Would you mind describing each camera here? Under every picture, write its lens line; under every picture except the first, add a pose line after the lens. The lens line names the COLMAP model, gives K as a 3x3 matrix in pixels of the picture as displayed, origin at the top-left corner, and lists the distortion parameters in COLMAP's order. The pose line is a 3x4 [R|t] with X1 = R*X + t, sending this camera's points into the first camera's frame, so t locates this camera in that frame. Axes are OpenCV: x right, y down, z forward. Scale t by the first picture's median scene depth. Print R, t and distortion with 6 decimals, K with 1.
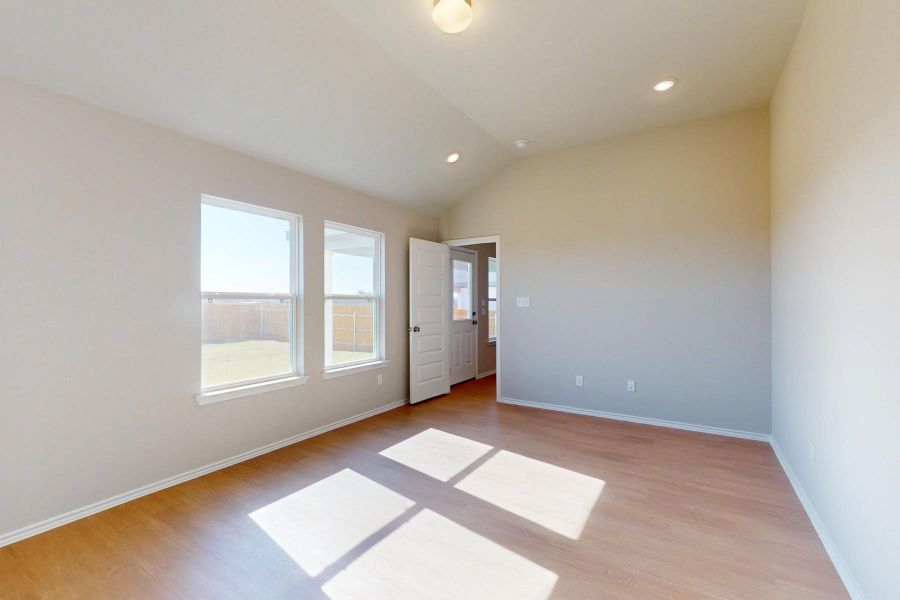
lens RADIAL K [[390.5, 0, 459.8], [0, 390.5, 298.9], [0, 0, 1]] dist [-0.002592, 0.000255]
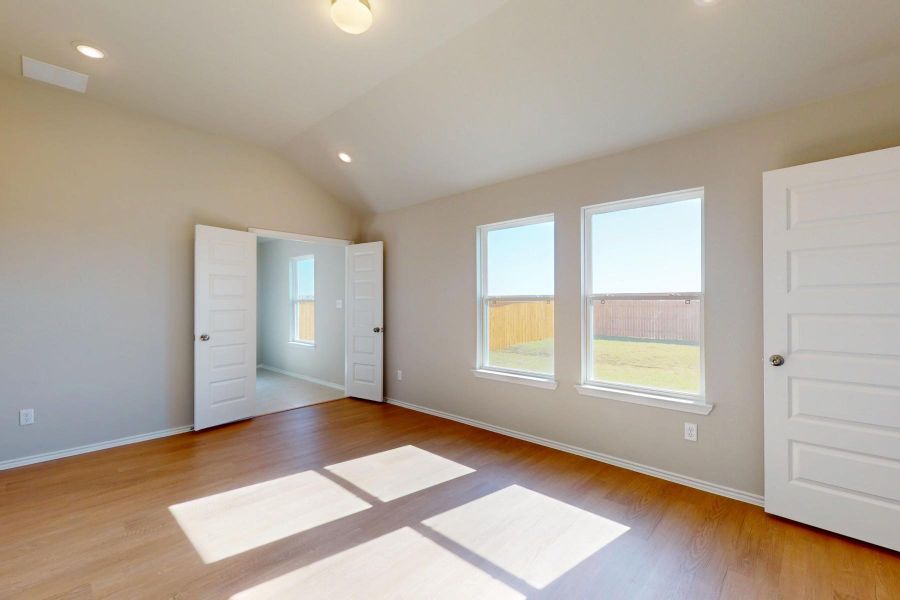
lens RADIAL K [[390.5, 0, 447.2], [0, 390.5, 303.5], [0, 0, 1]] dist [-0.002592, 0.000255]
pose [[-0.220641, 0.001683, -0.975354, 0.607436], [0.011294, 0.999936, -0.000830, 0.005996], [0.975290, -0.011199, -0.220646, 0.998313]]
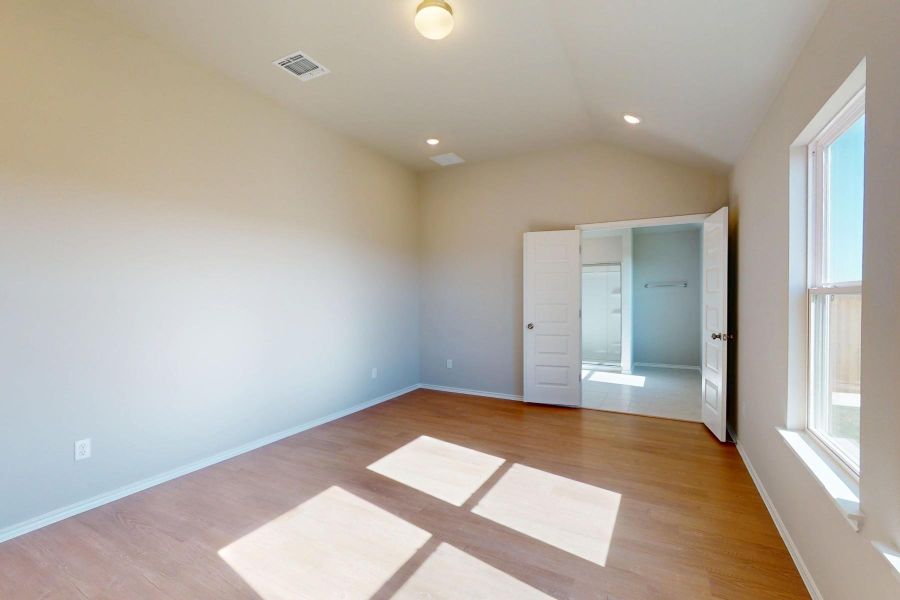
lens RADIAL K [[390.5, 0, 452.3], [0, 390.5, 300.0], [0, 0, 1]] dist [-0.002592, 0.000255]
pose [[-0.999477, -0.000674, -0.032333, -0.024123], [-0.000586, 0.999996, -0.002754, 0.008826], [0.032335, -0.002734, -0.999473, 1.401459]]
